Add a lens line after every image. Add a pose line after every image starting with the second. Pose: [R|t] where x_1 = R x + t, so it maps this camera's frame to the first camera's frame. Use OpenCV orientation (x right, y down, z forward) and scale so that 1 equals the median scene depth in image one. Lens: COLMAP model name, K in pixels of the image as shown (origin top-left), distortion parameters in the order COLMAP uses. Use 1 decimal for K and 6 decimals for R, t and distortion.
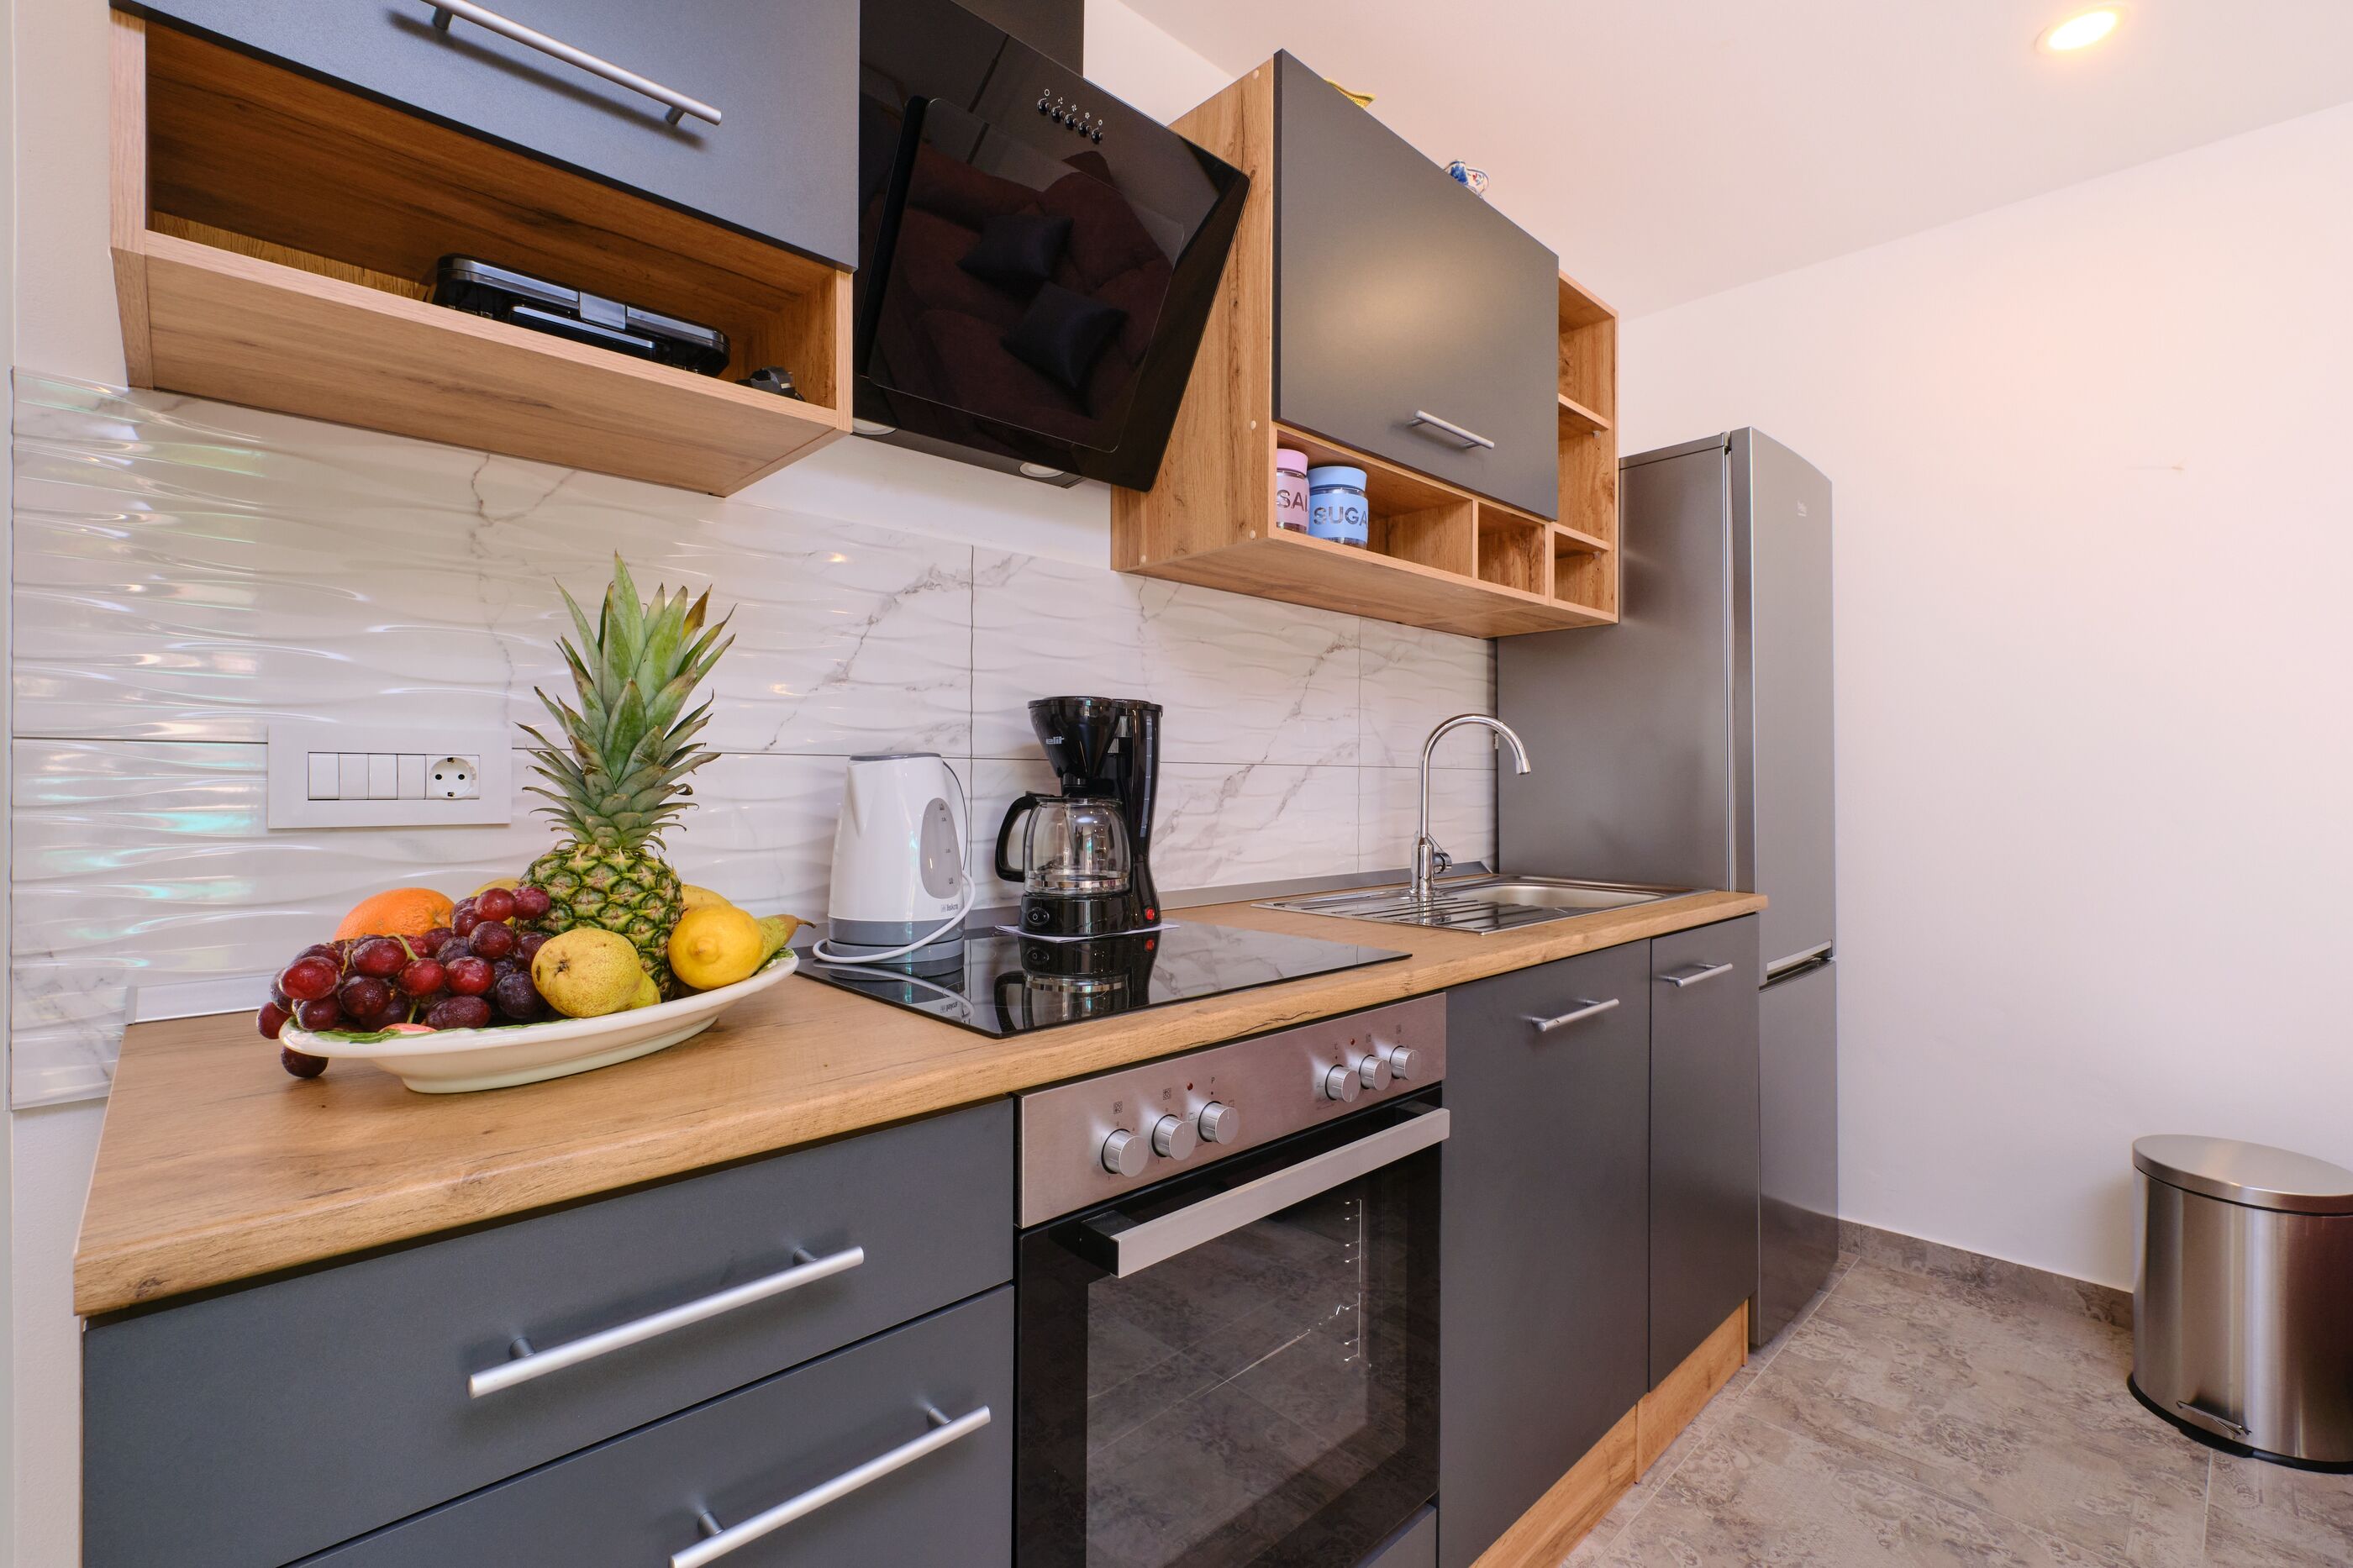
lens RADIAL K [[1045.3, 0, 1182.1], [0, 1045.3, 788.3], [0, 0, 1]] dist [0.000968, -0.000230]
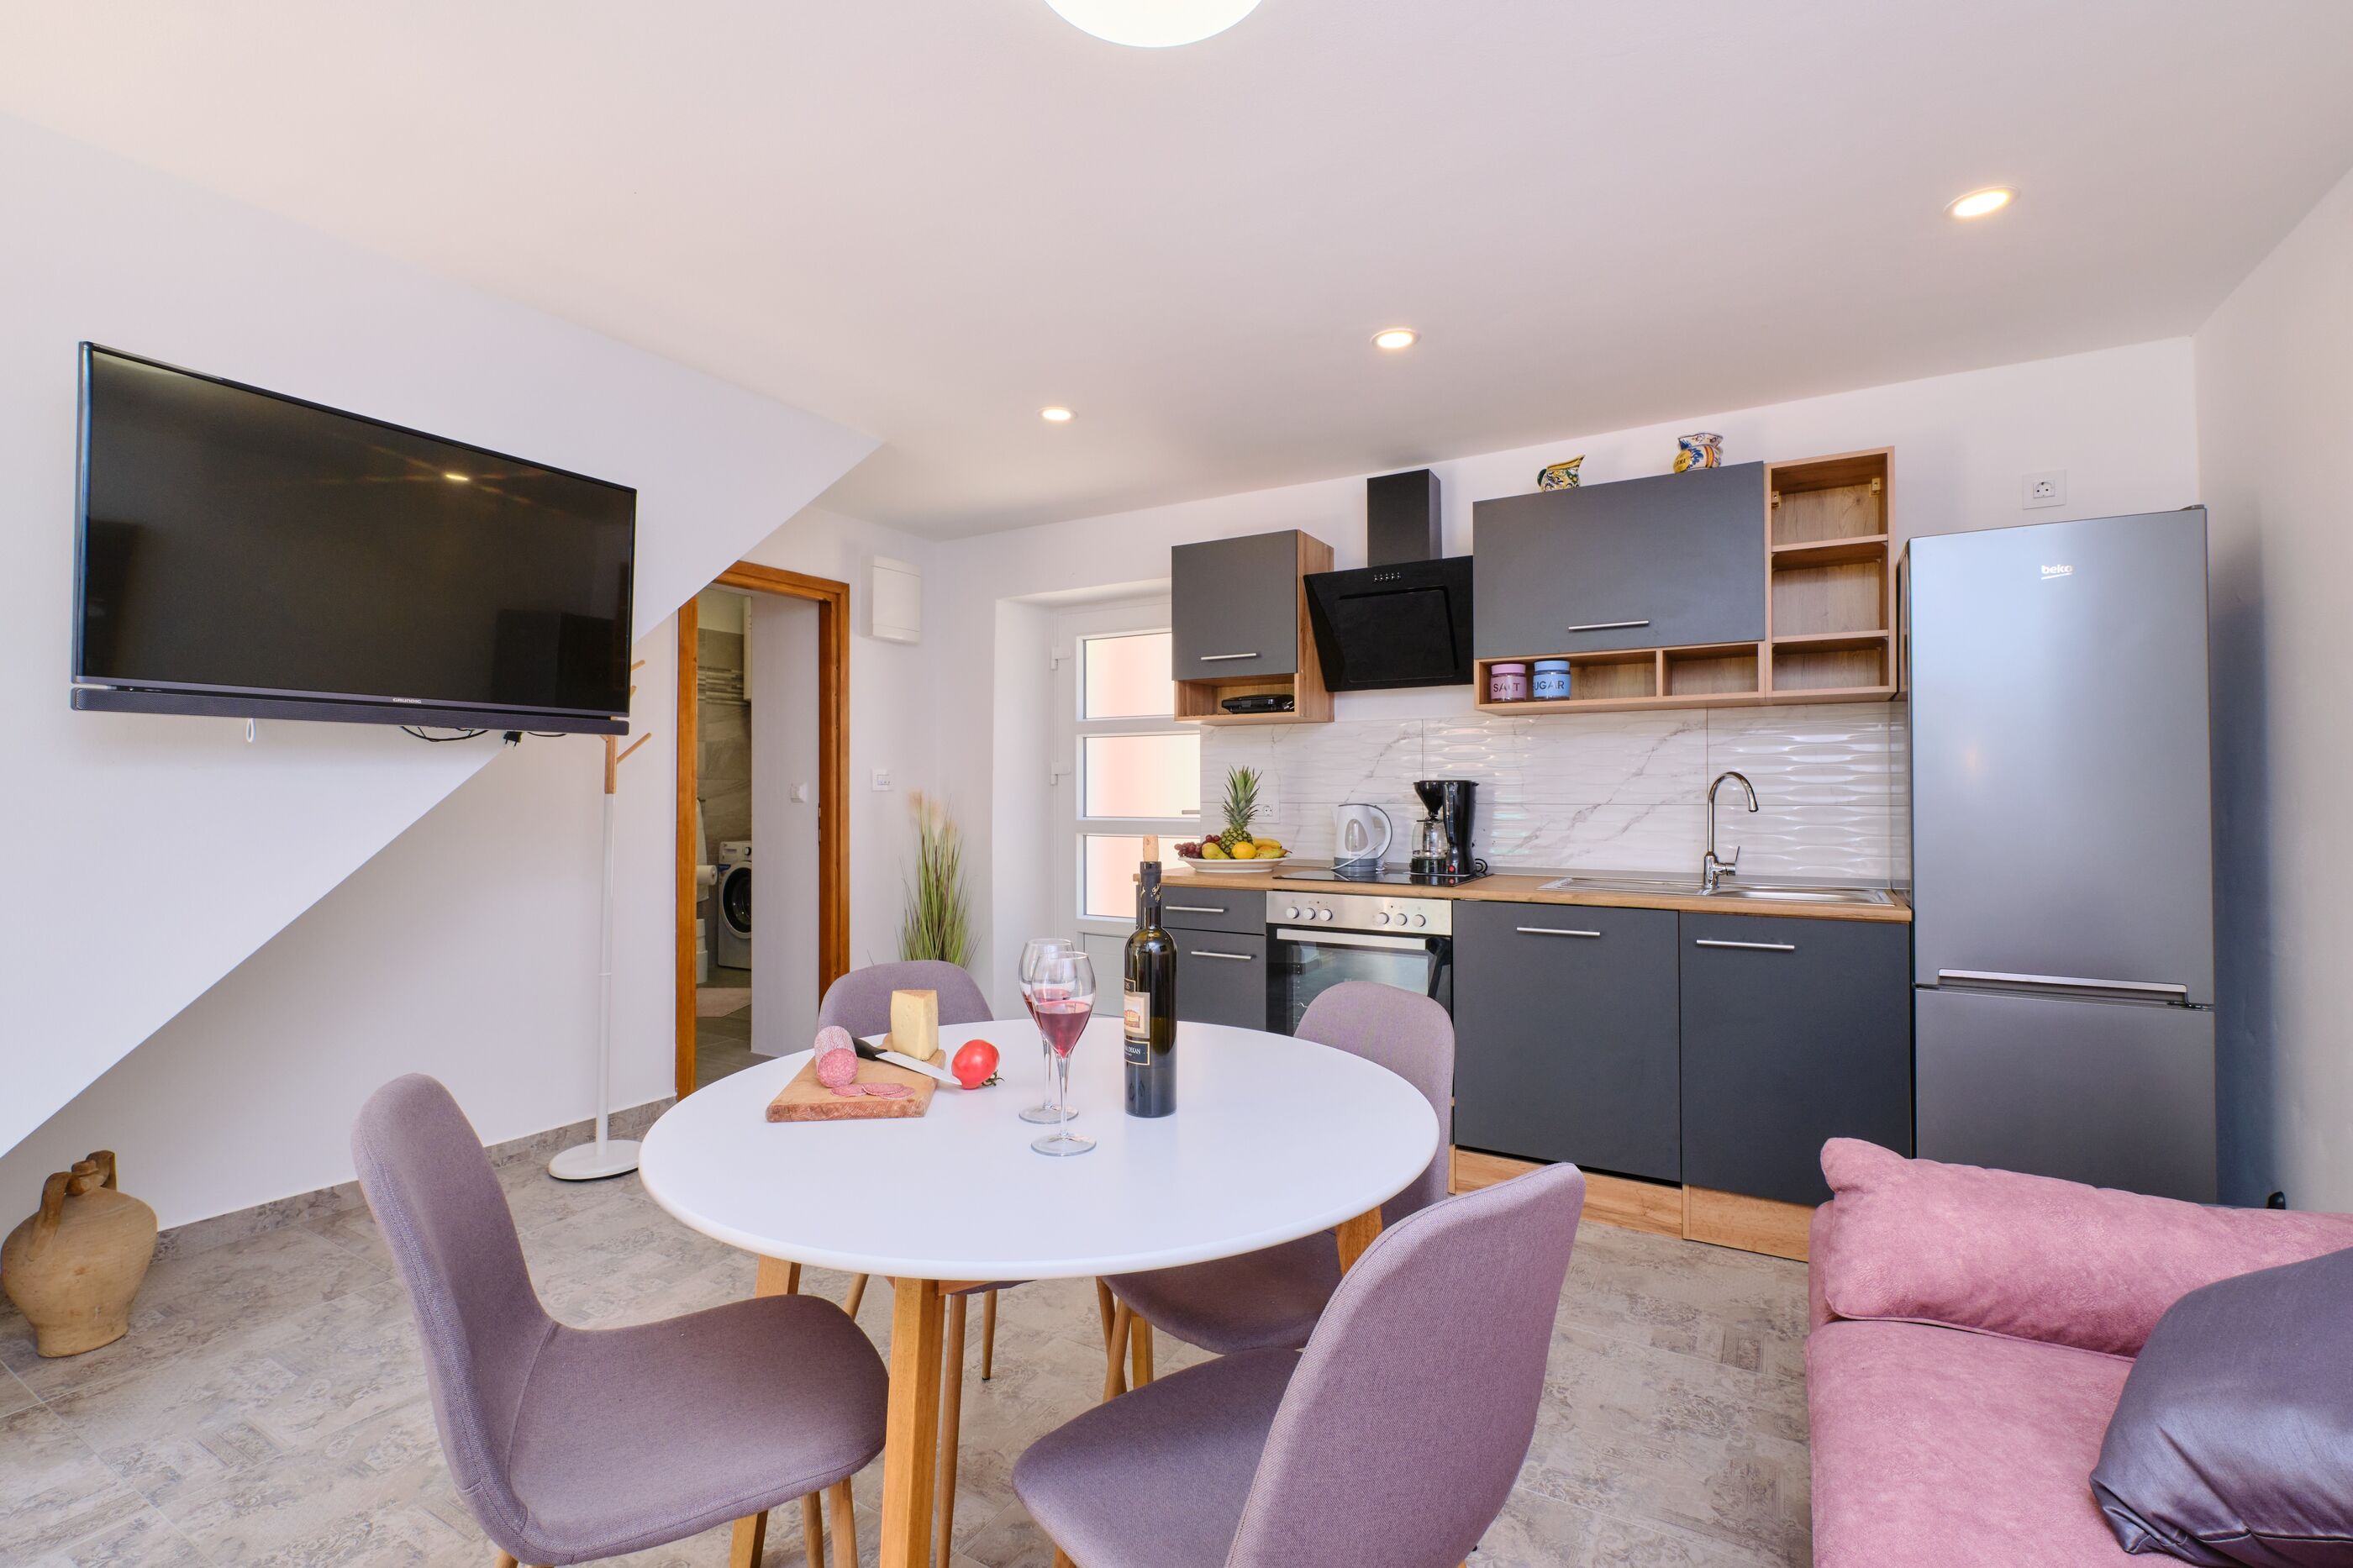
lens RADIAL K [[1045.3, 0, 1176.6], [0, 1045.3, 785.0], [0, 0, 1]] dist [0.000968, -0.000230]
pose [[0.265783, -0.009610, -0.963985, 1.745801], [-0.003144, 0.999936, -0.010835, -0.037370], [0.964028, 0.005911, 0.265736, -0.209503]]
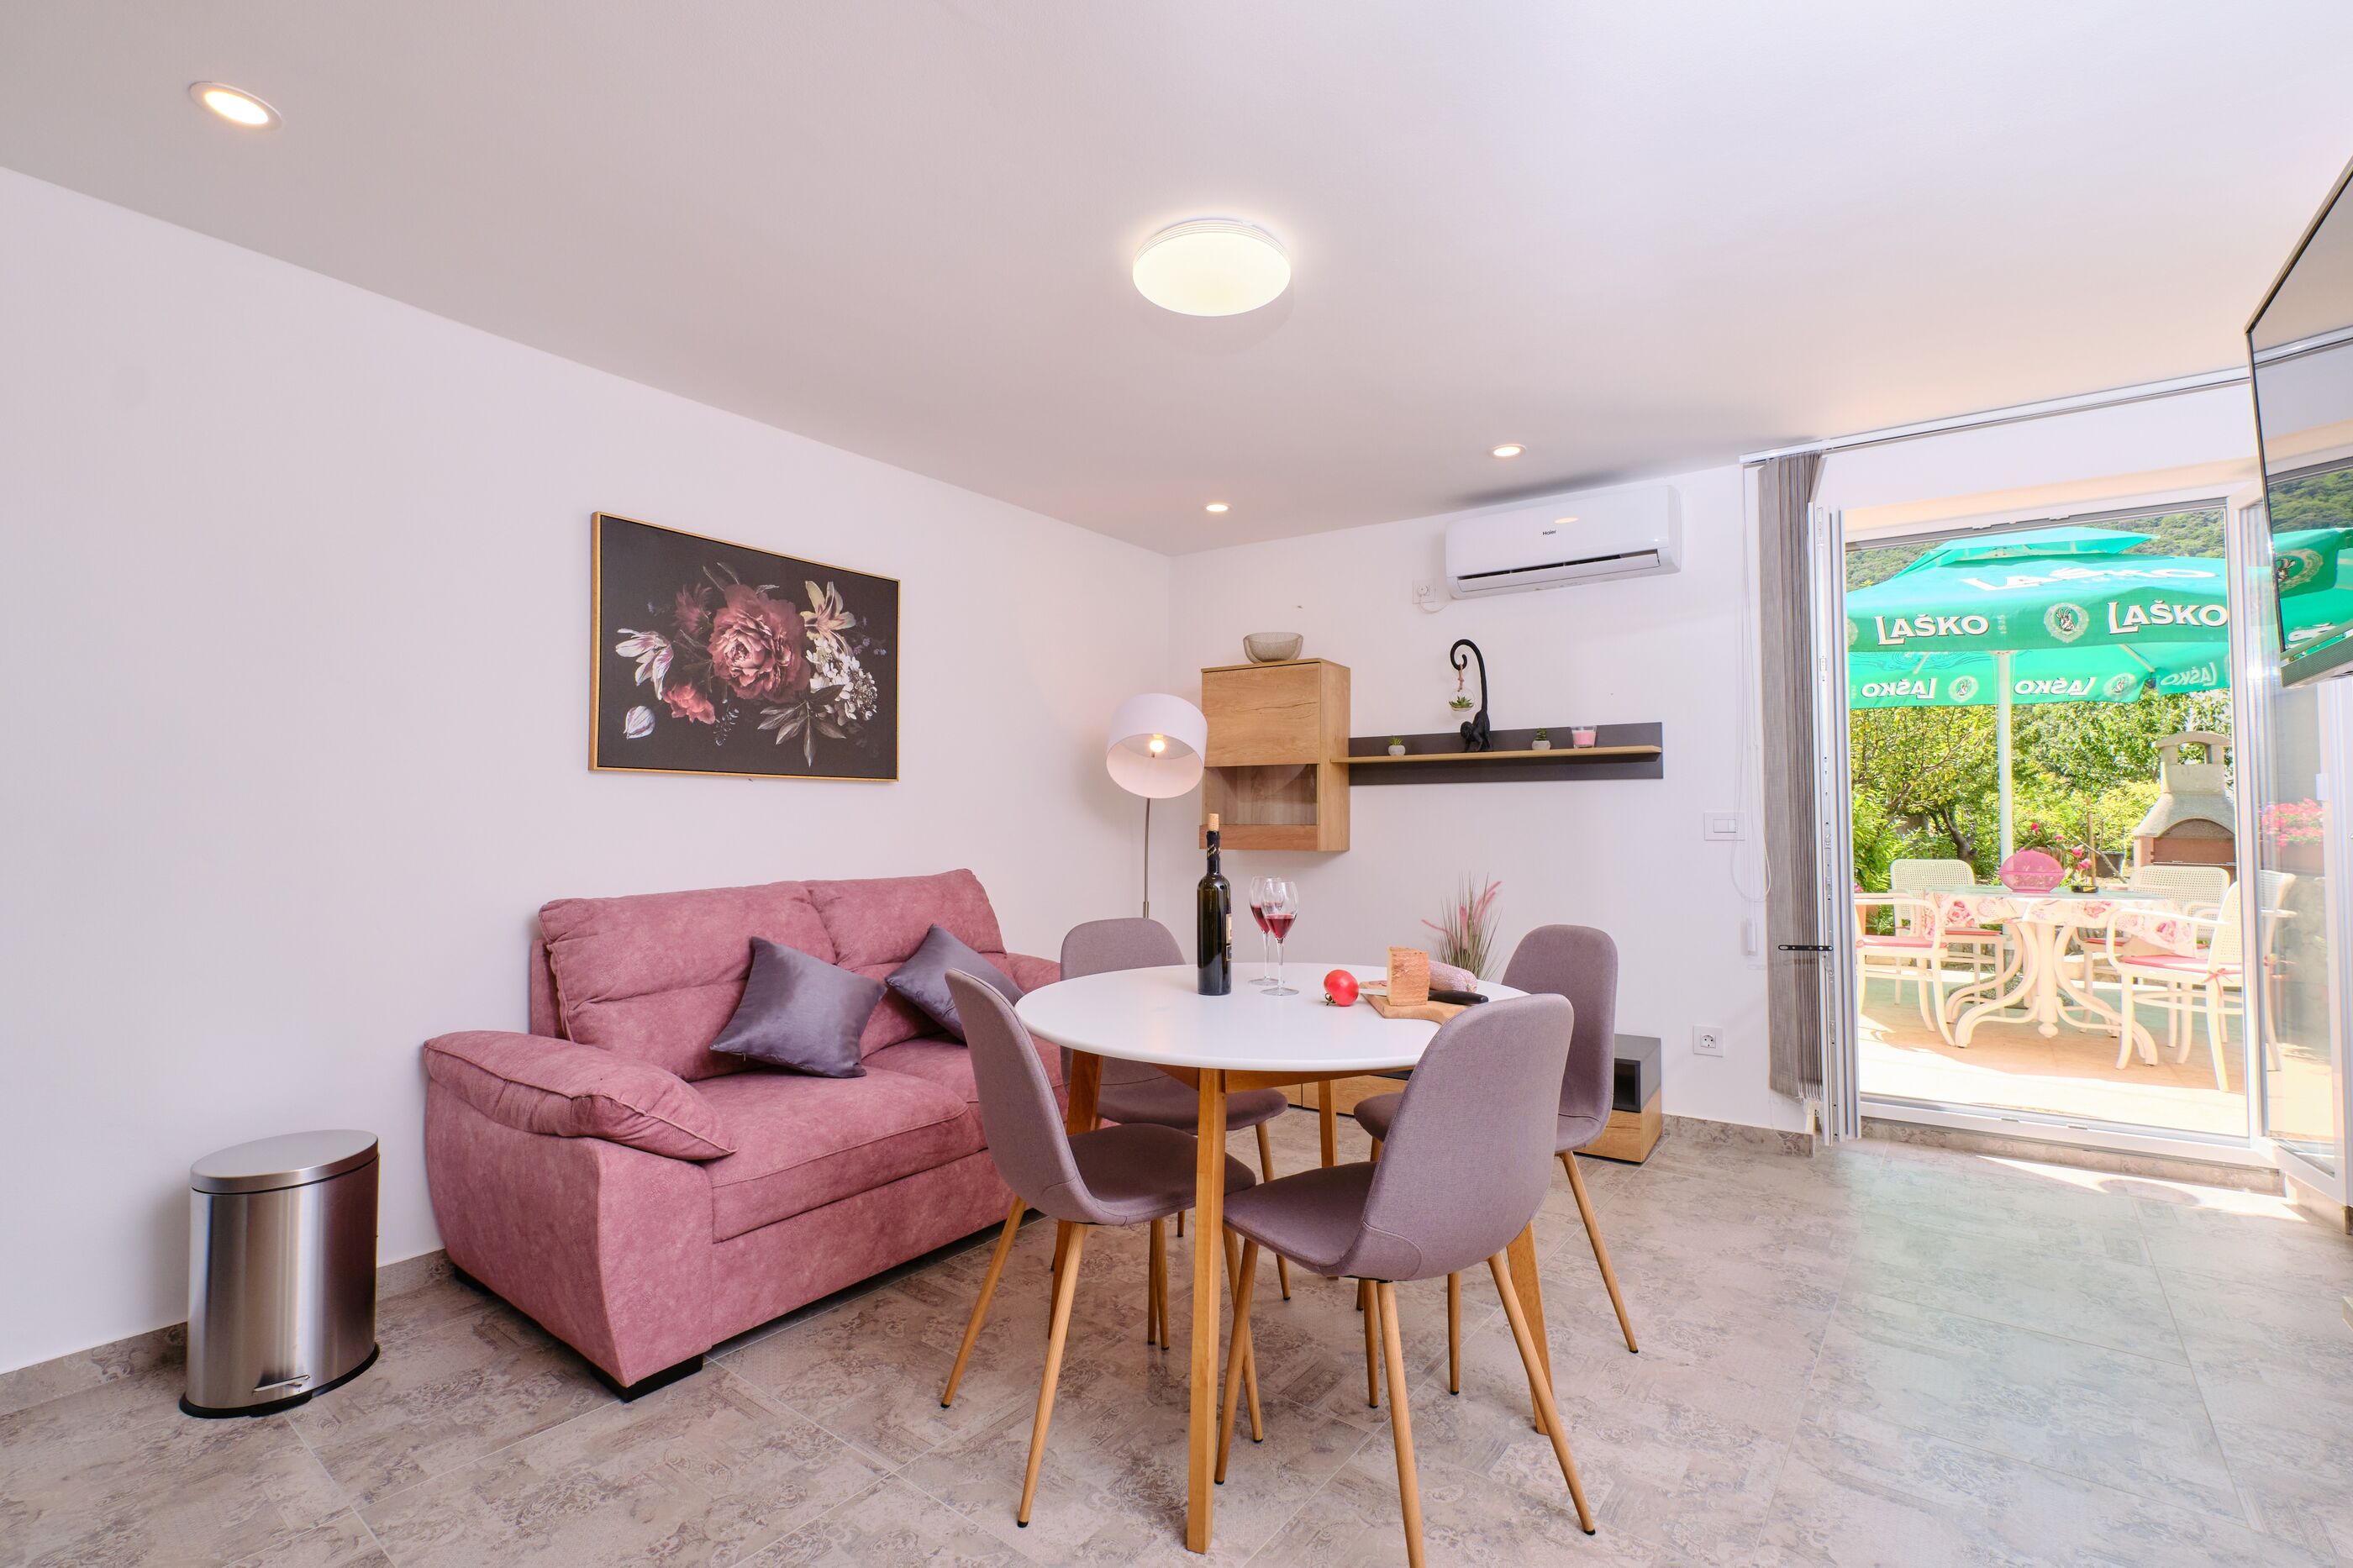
lens RADIAL K [[1045.3, 0, 1177.5], [0, 1045.3, 777.2], [0, 0, 1]] dist [0.000968, -0.000230]
pose [[-0.140788, 0.036932, 0.989351, -0.328429], [0.007001, 0.999316, -0.036308, -0.004739], [-0.990015, 0.001814, -0.140950, 0.231195]]
